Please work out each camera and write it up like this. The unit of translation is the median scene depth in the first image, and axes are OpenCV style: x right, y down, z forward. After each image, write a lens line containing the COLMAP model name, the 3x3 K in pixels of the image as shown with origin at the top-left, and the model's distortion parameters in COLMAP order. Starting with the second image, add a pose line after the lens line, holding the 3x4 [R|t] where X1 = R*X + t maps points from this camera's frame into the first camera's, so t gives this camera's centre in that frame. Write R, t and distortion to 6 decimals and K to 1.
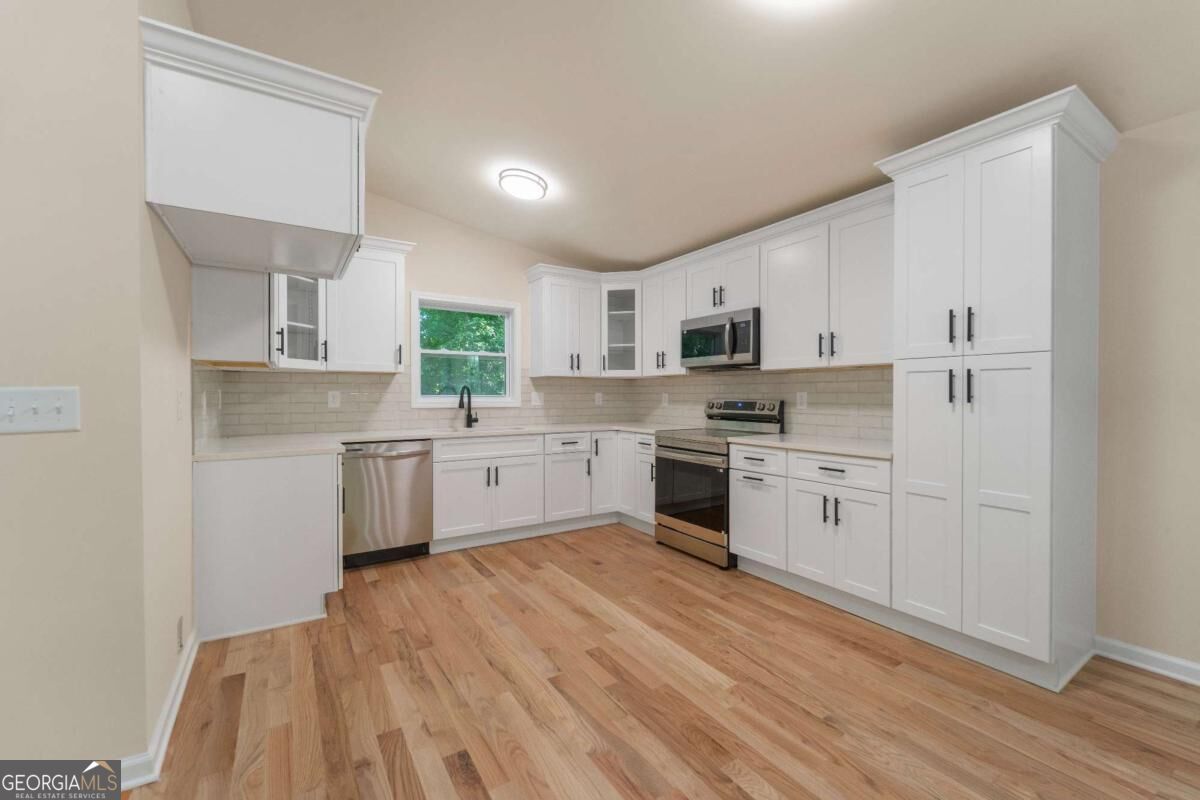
lens RADIAL K [[491.6, 0, 597.1], [0, 491.6, 397.5], [0, 0, 1]] dist [-0.001630, -0.000401]
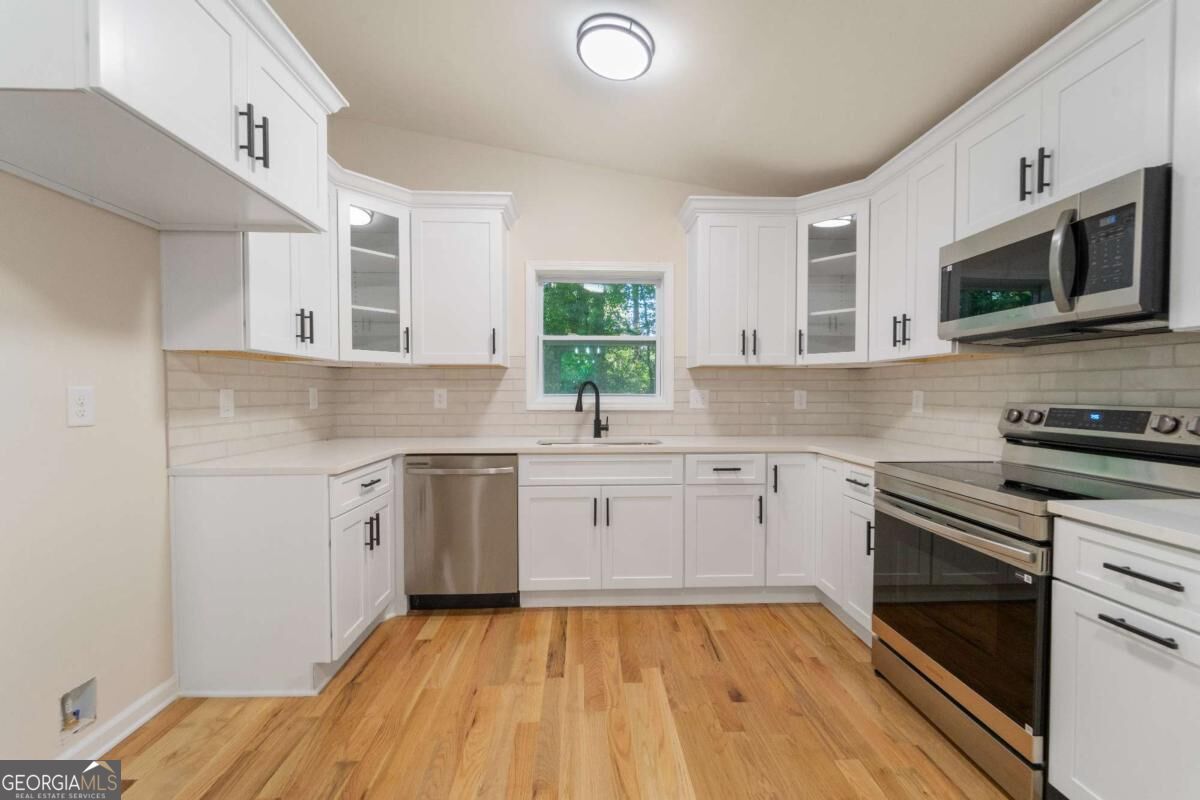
lens RADIAL K [[483.9, 0, 602.1], [0, 483.9, 404.4], [0, 0, 1]] dist [0.000584, -0.000629]
pose [[0.867633, 0.012145, -0.497057, 0.121234], [-0.002540, 0.999797, 0.019997, -0.003879], [0.497199, -0.016087, 0.867488, 0.400350]]
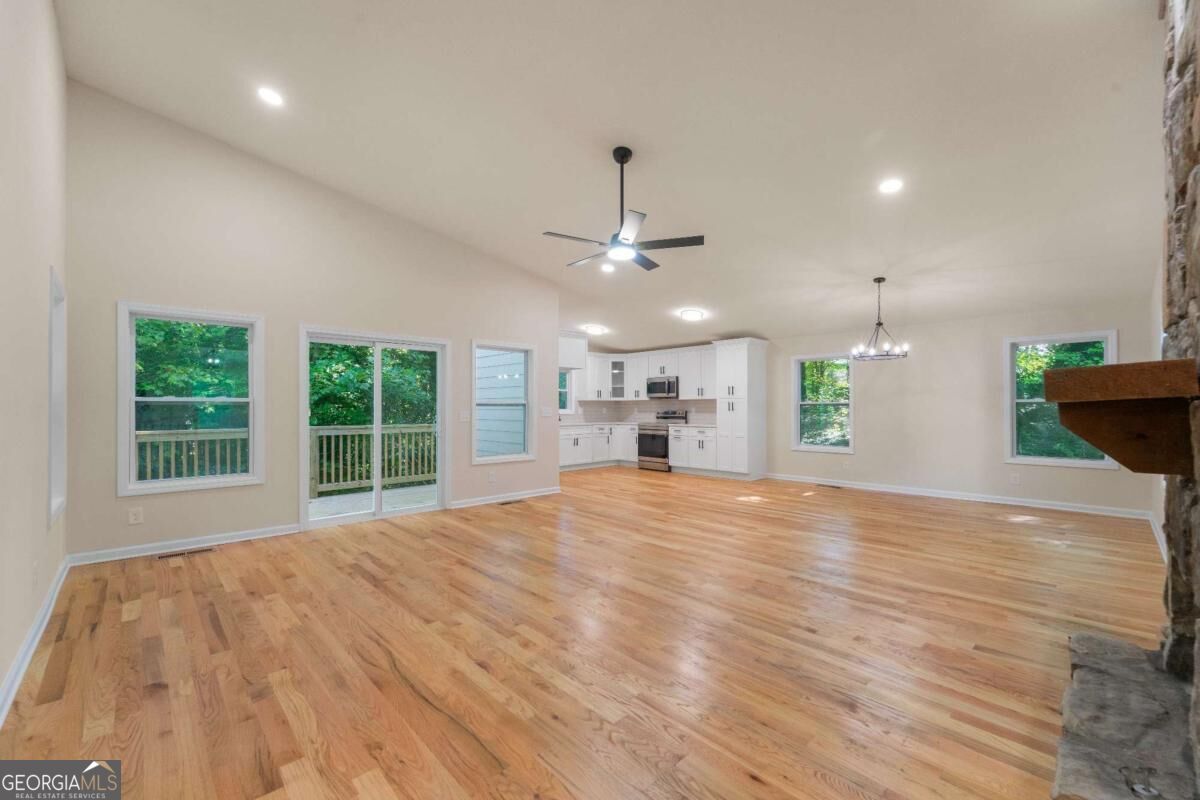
lens RADIAL K [[483.9, 0, 602.1], [0, 483.9, 404.4], [0, 0, 1]] dist [0.000584, -0.000629]
pose [[0.981143, -0.002266, 0.193272, -0.532678], [0.004280, 0.999941, -0.010002, -0.003611], [-0.193238, 0.010640, 0.981094, -1.369375]]
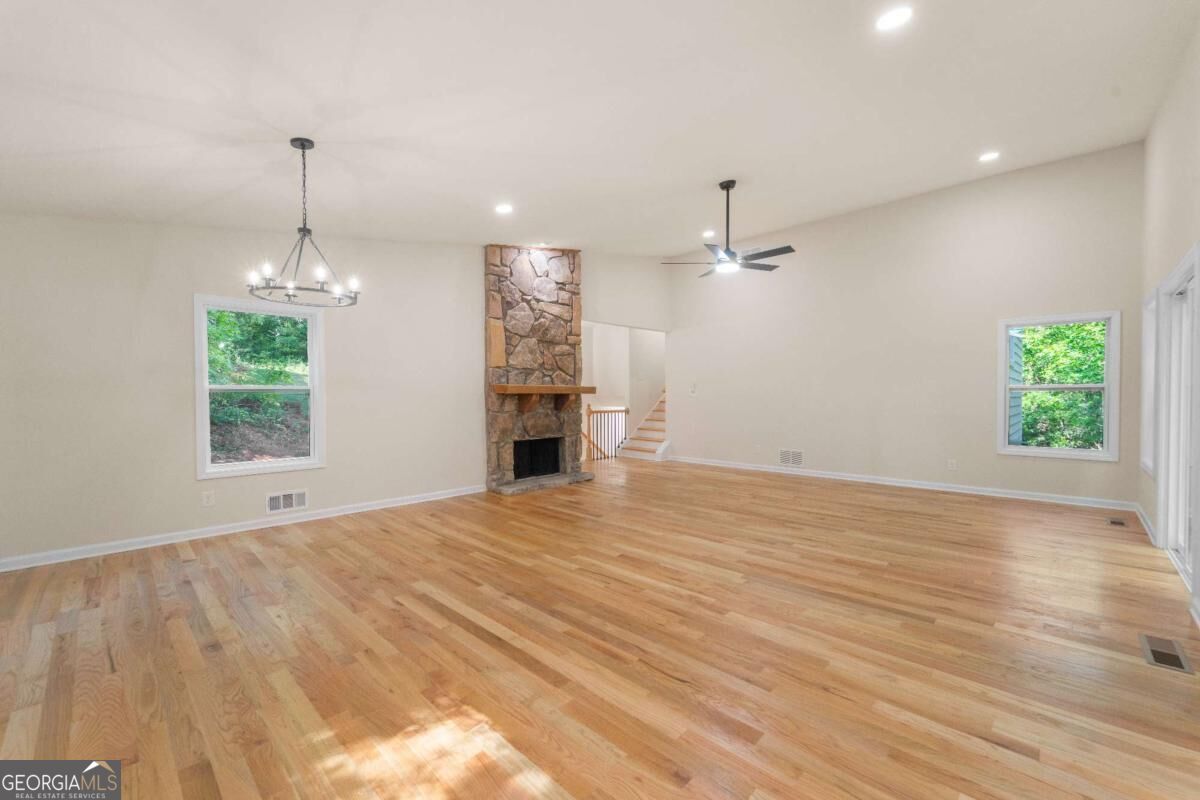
lens RADIAL K [[478.3, 0, 604.1], [0, 478.3, 403.4], [0, 0, 1]] dist [-0.000517, -0.000308]
pose [[-0.970145, 0.004577, -0.242483, 0.257207], [-0.000237, 0.999804, 0.019820, -0.005587], [0.242526, 0.019286, -0.969953, 0.609062]]
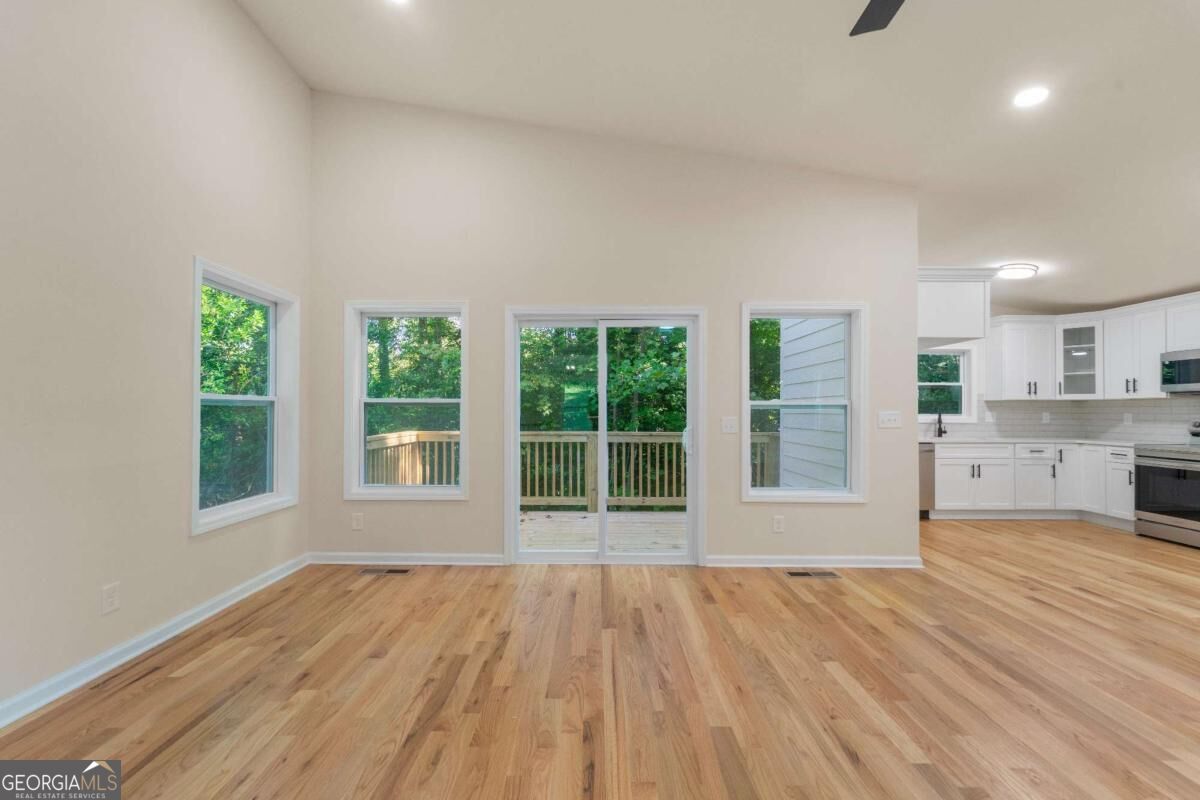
lens RADIAL K [[483.9, 0, 602.1], [0, 483.9, 404.4], [0, 0, 1]] dist [0.000584, -0.000629]
pose [[0.844125, -0.006830, -0.536103, -0.361291], [-0.004388, 0.999797, -0.019646, -0.002091], [0.536128, 0.018936, 0.843924, -0.756447]]
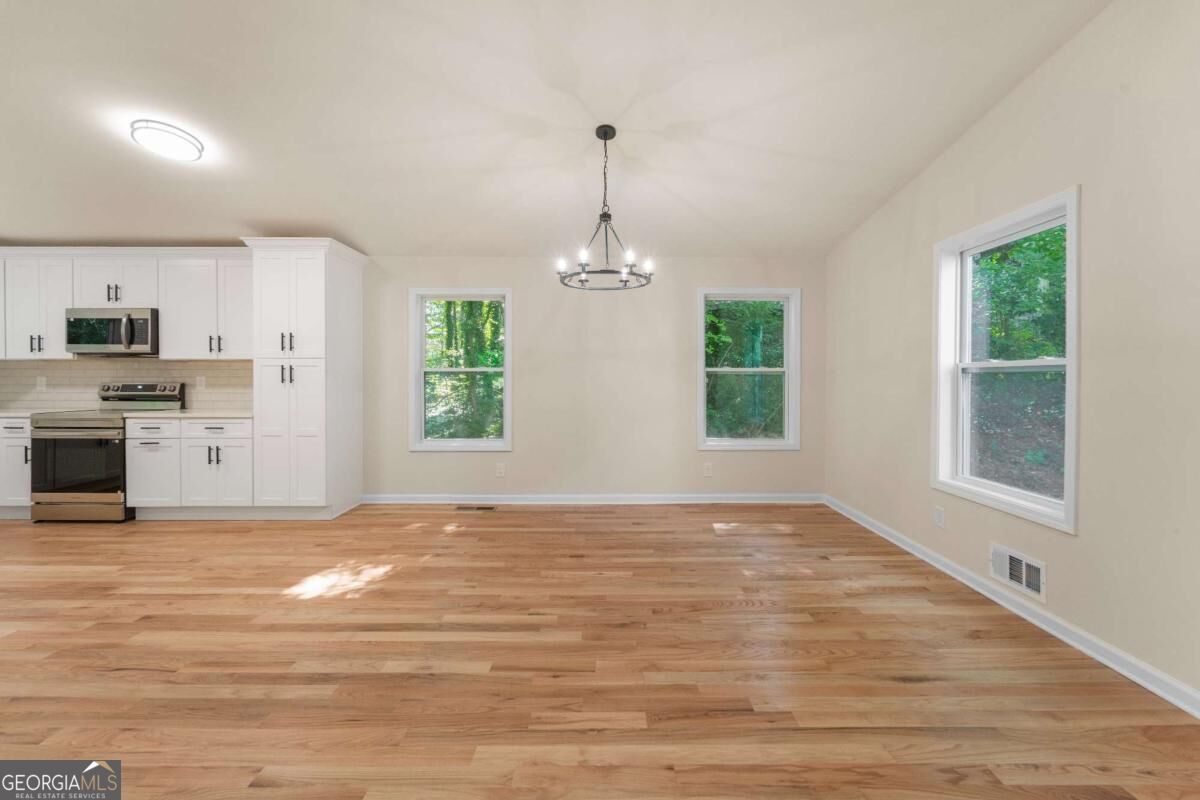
lens RADIAL K [[493.4, 0, 605.6], [0, 493.4, 383.6], [0, 0, 1]] dist [0.001154, -0.000482]
pose [[0.536494, -0.008002, 0.843866, -0.106522], [0.003367, 0.999967, 0.007342, 0.001476], [-0.843897, -0.001097, 0.536504, -0.563738]]
